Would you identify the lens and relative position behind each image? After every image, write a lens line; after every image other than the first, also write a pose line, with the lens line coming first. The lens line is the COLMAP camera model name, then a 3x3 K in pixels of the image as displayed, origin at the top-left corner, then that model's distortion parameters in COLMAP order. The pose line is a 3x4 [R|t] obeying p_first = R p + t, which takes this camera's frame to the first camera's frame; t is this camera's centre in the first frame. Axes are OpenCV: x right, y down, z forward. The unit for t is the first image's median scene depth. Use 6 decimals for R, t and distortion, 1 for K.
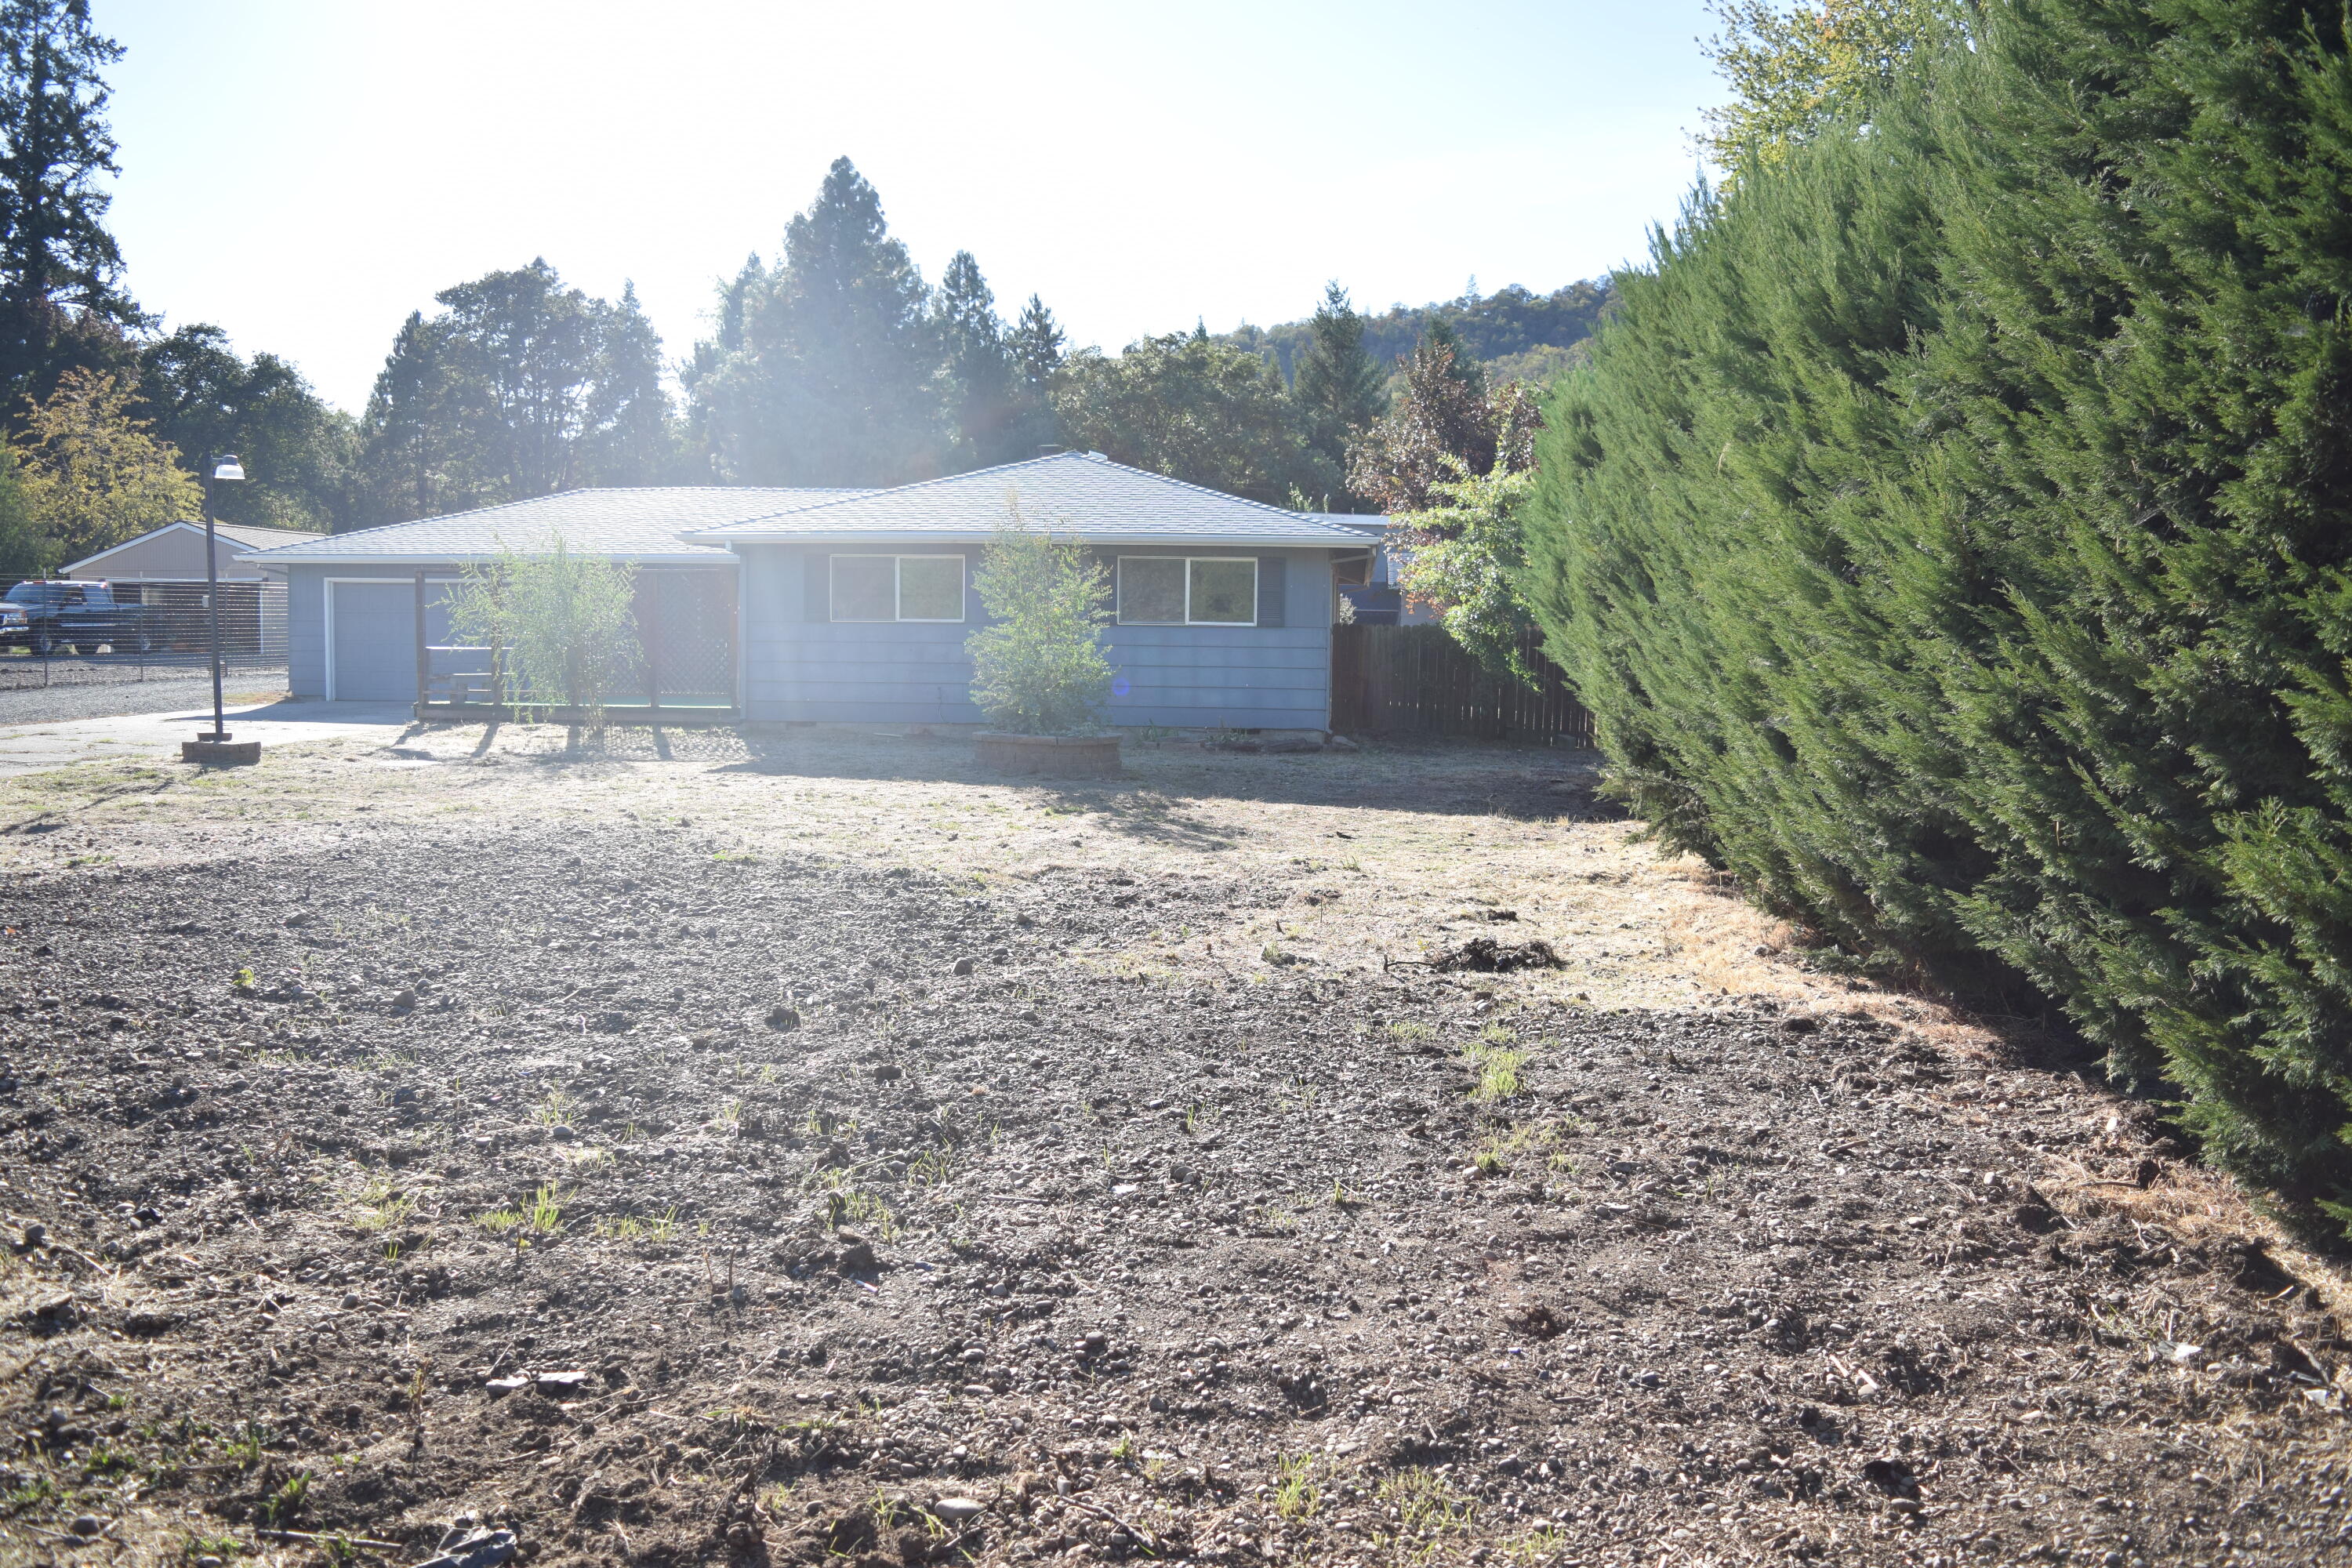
lens RADIAL K [[1846.0, 0, 1176.0], [0, 1846.0, 784.0], [0, 0, 1]] dist [-0.096345, 0.017369]
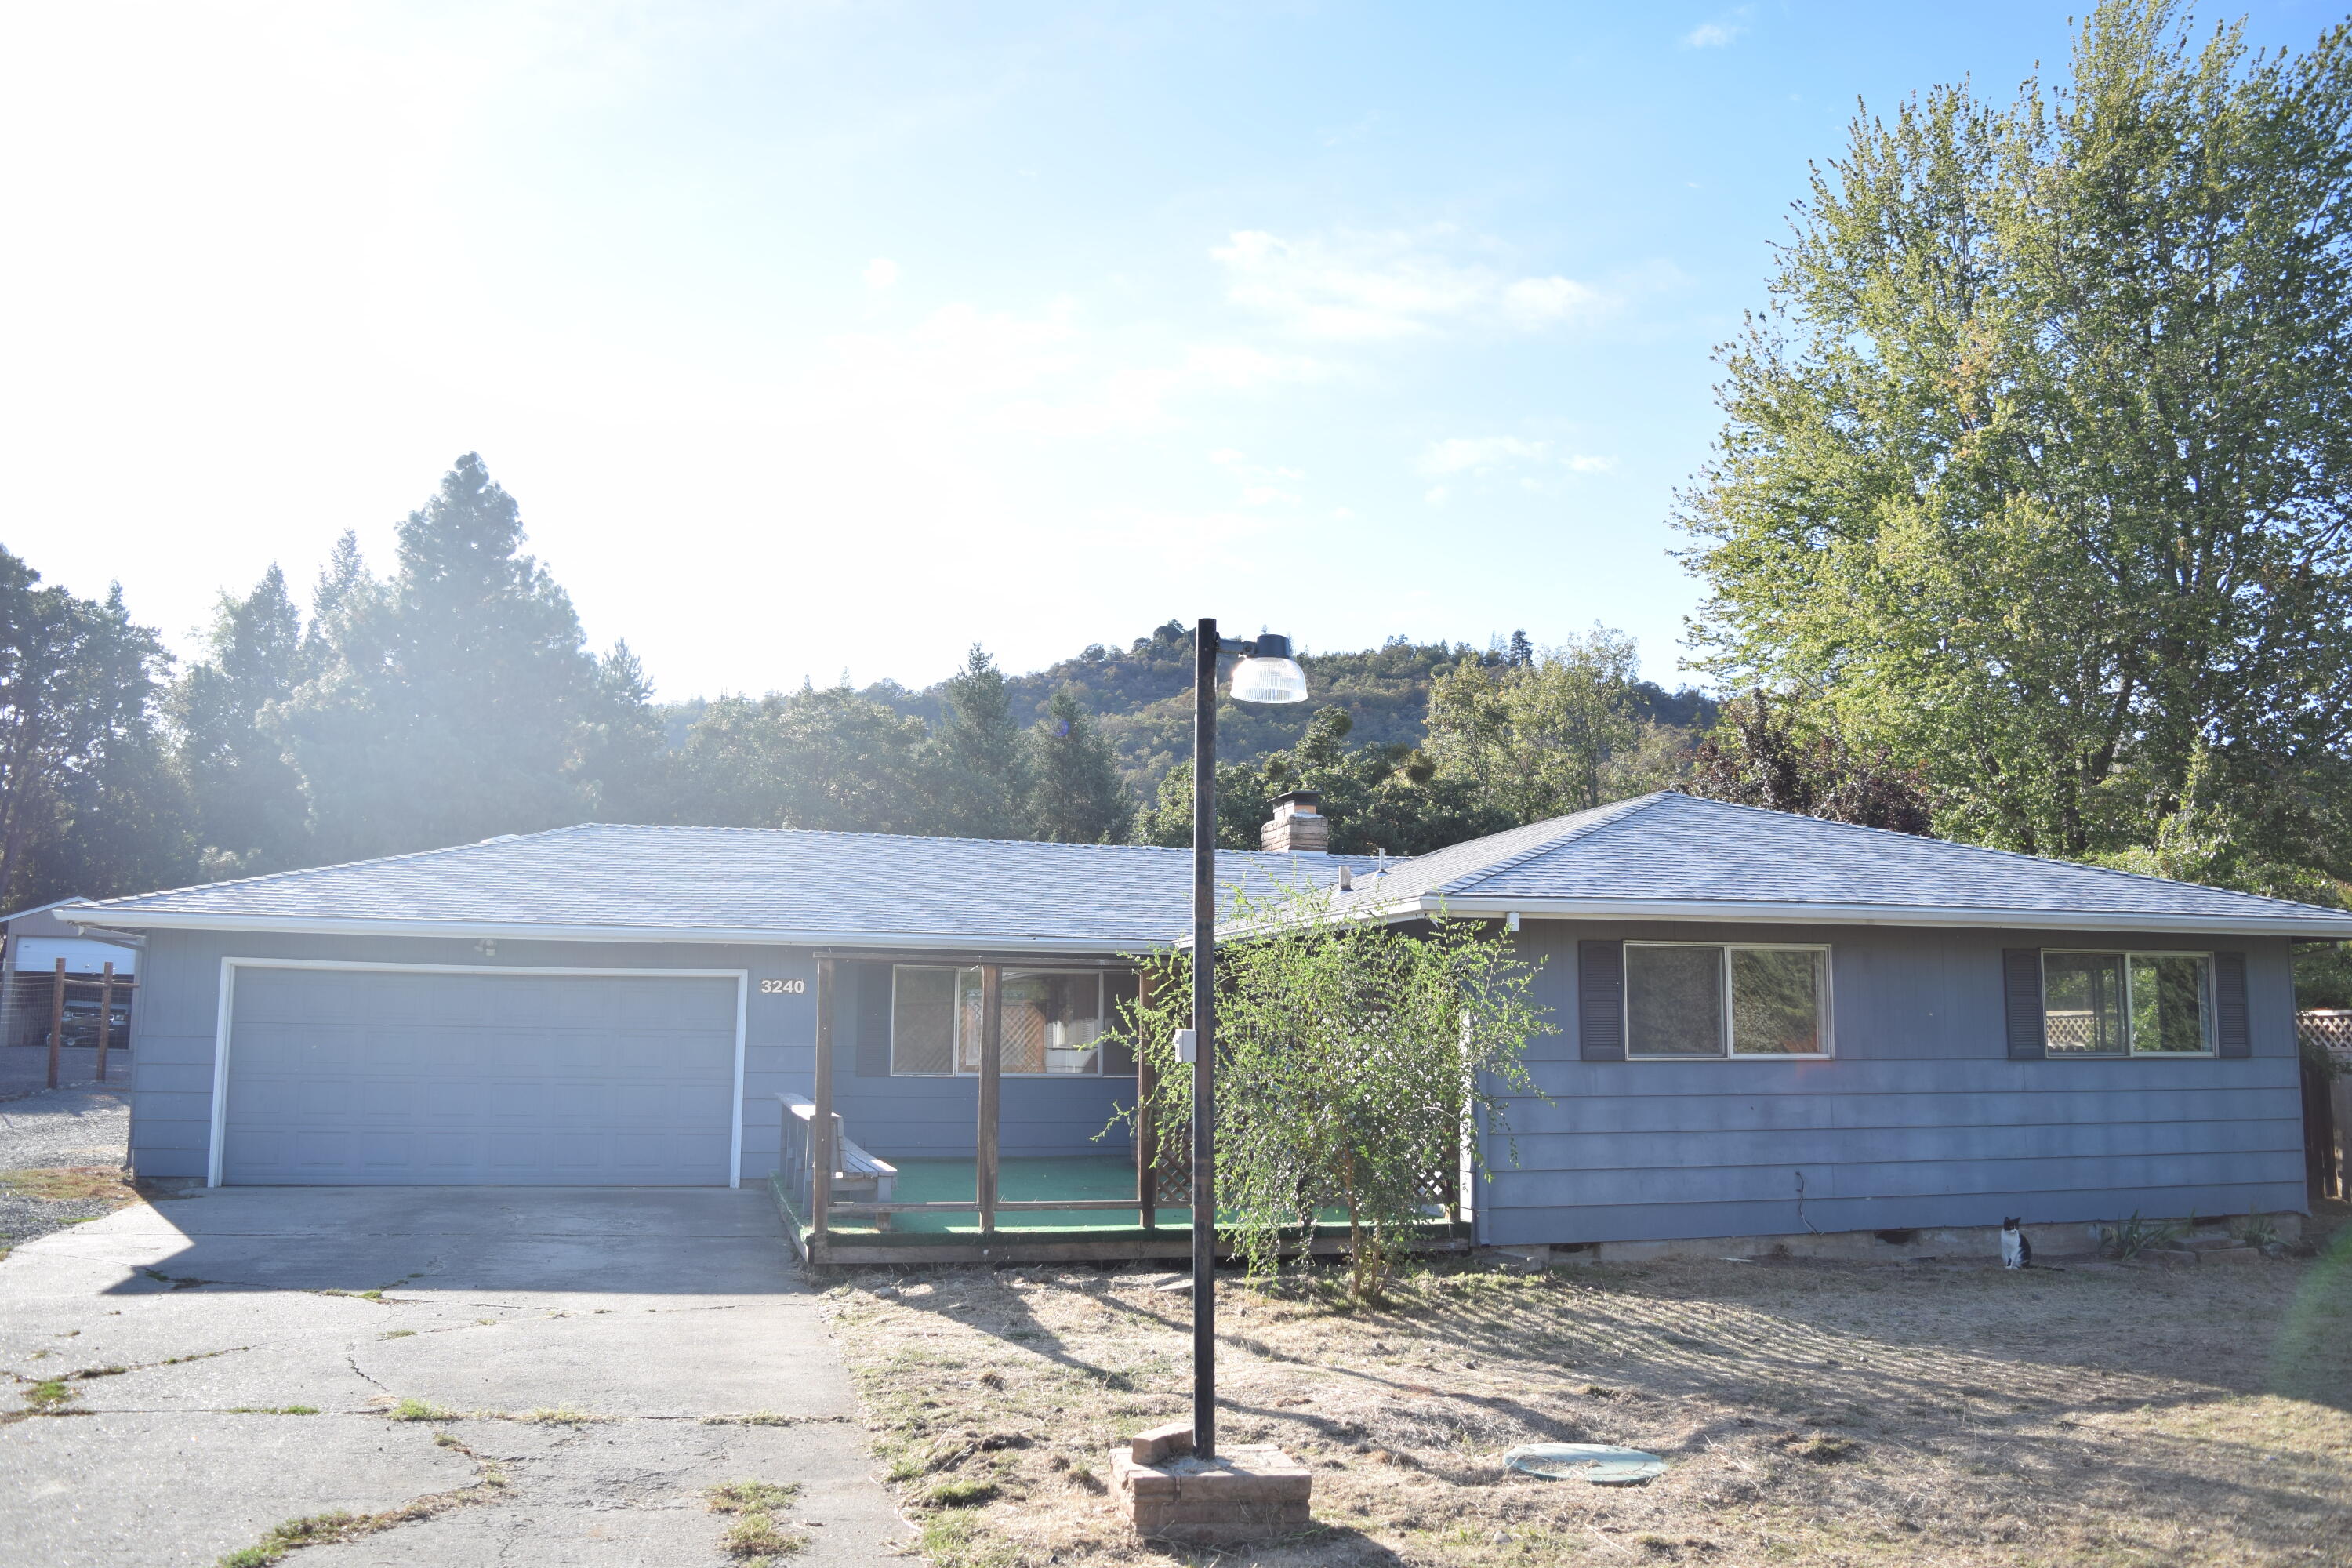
lens RADIAL K [[1846.0, 0, 1176.0], [0, 1846.0, 784.0], [0, 0, 1]] dist [-0.096345, 0.017369]
pose [[0.937253, 0.043726, 0.345896, -0.161357], [0.029676, 0.978498, -0.204108, -0.019131], [-0.347383, 0.201566, 0.915803, 0.163187]]
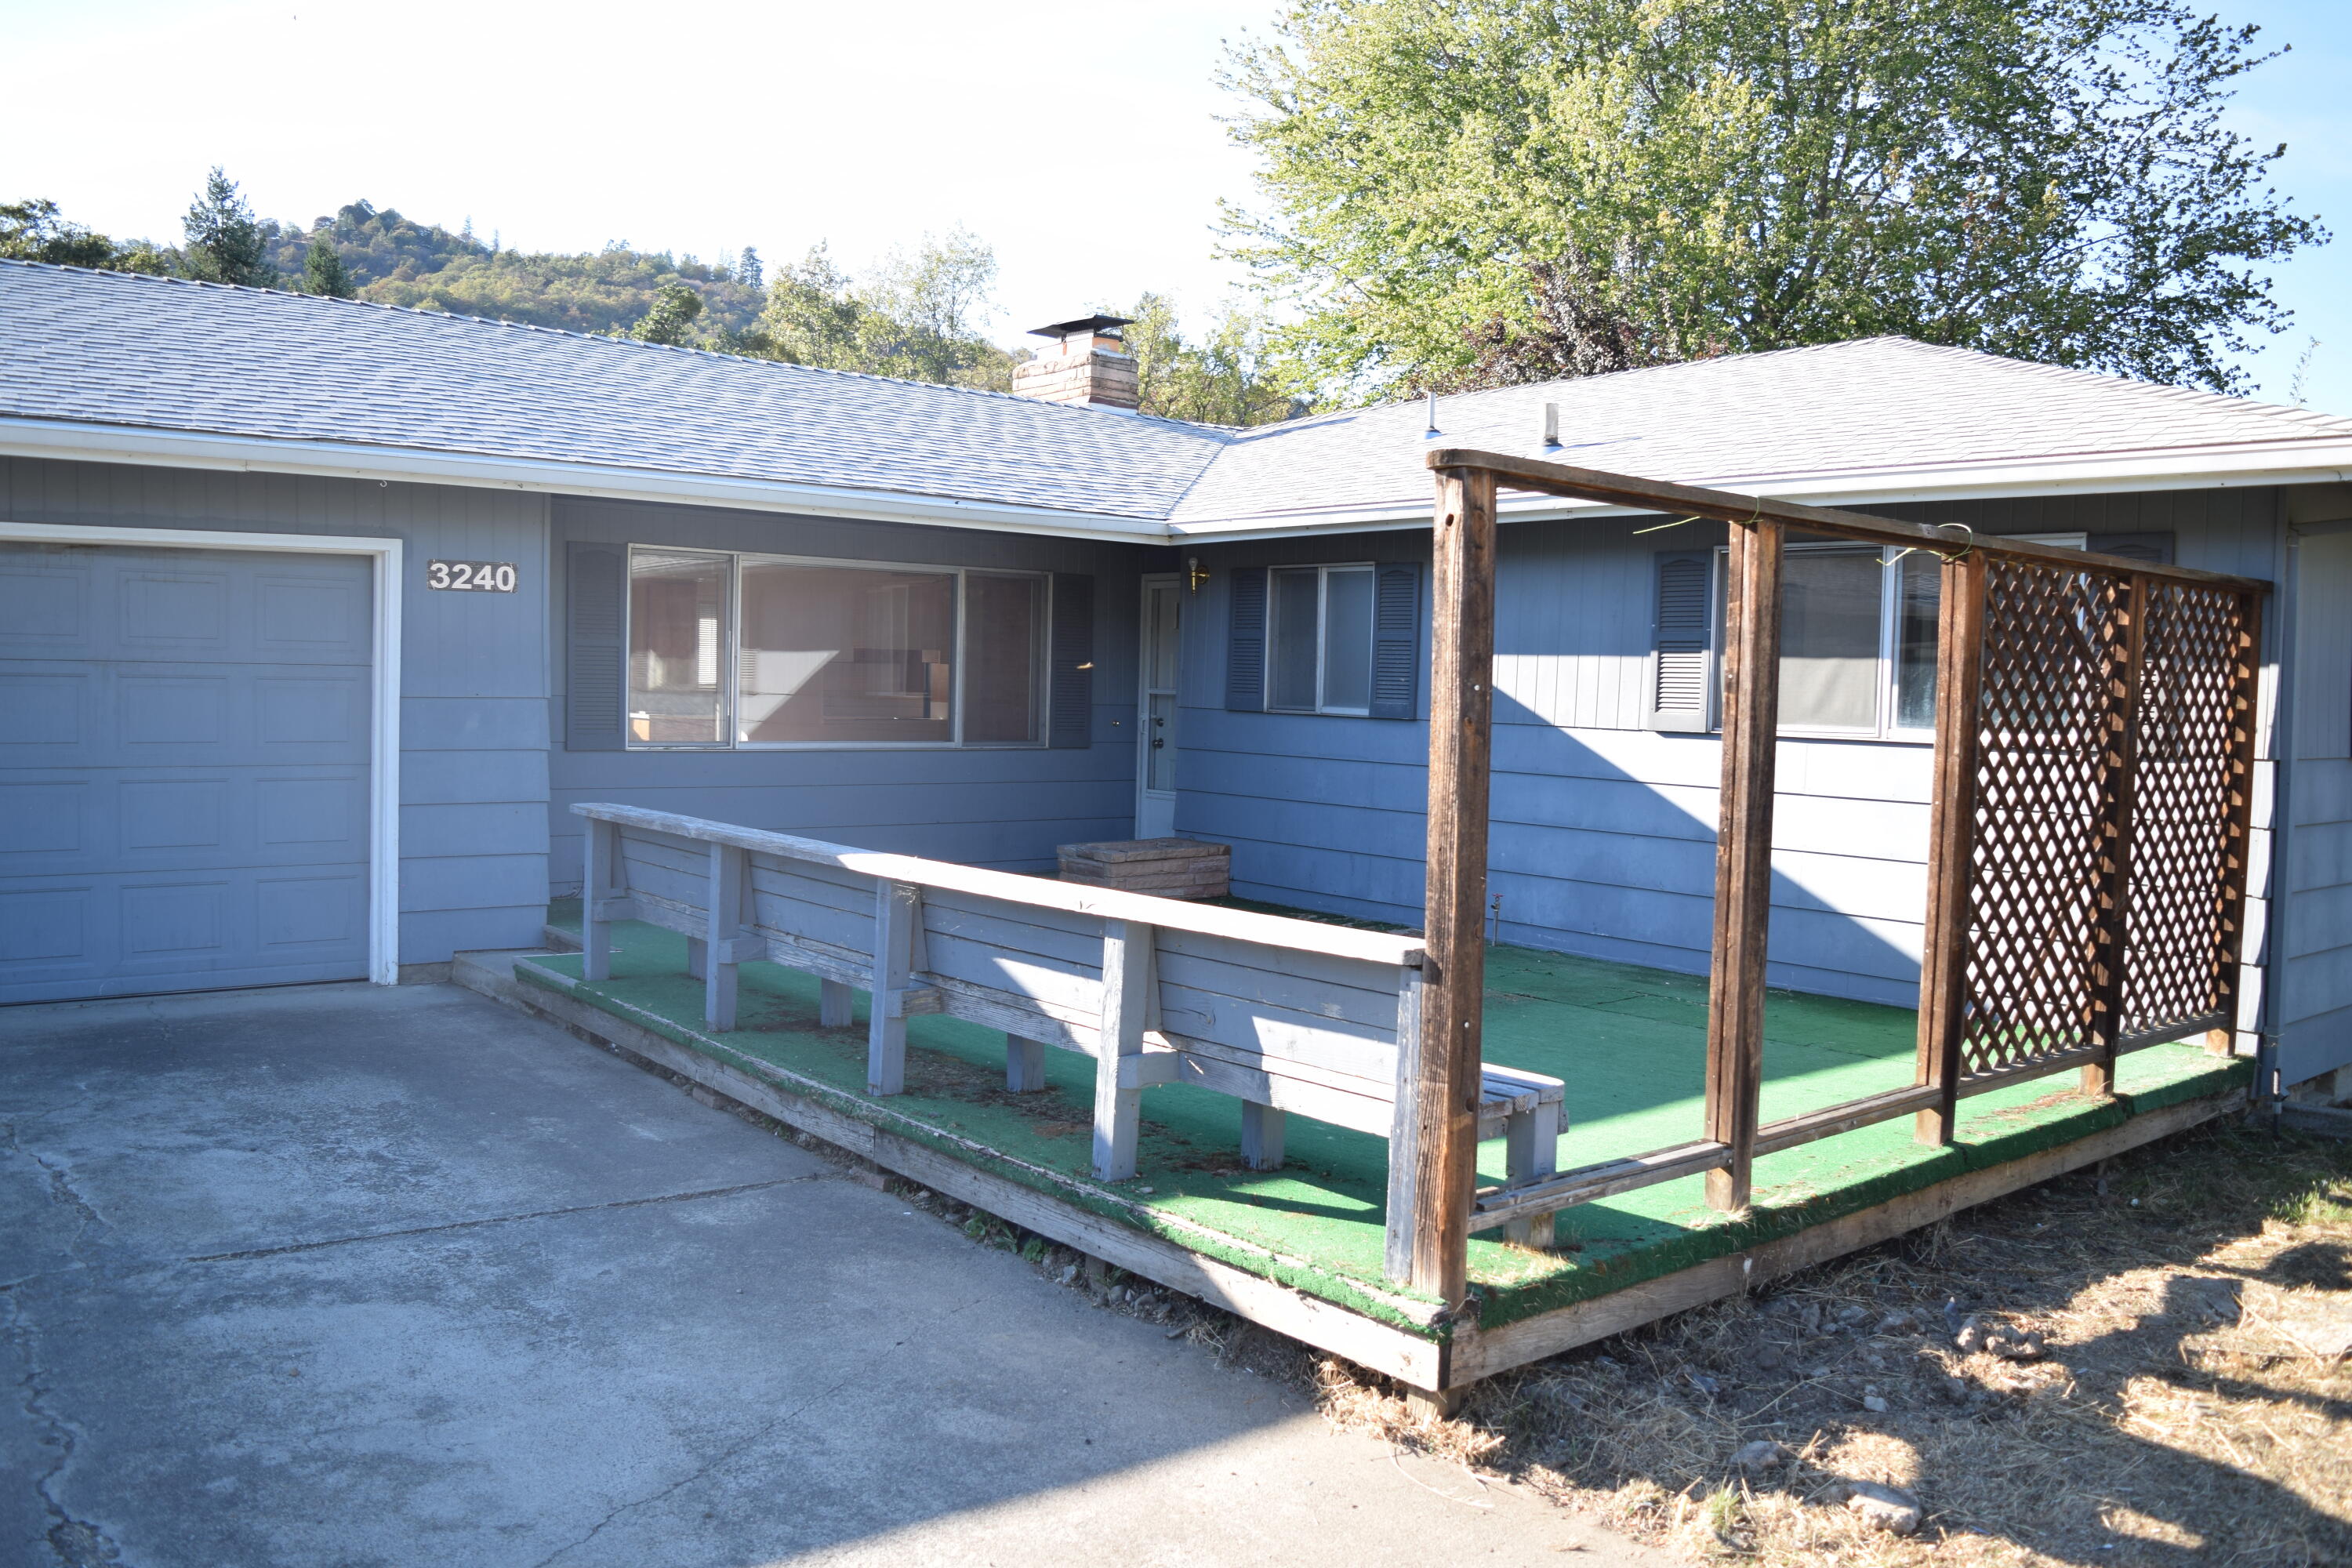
lens RADIAL K [[1846.0, 0, 1176.0], [0, 1846.0, 784.0], [0, 0, 1]] dist [-0.096345, 0.017369]
pose [[0.708454, -0.032408, 0.705012, -0.175925], [0.037509, 0.999262, 0.008242, -0.029491], [-0.704759, 0.020605, 0.709147, 0.289737]]
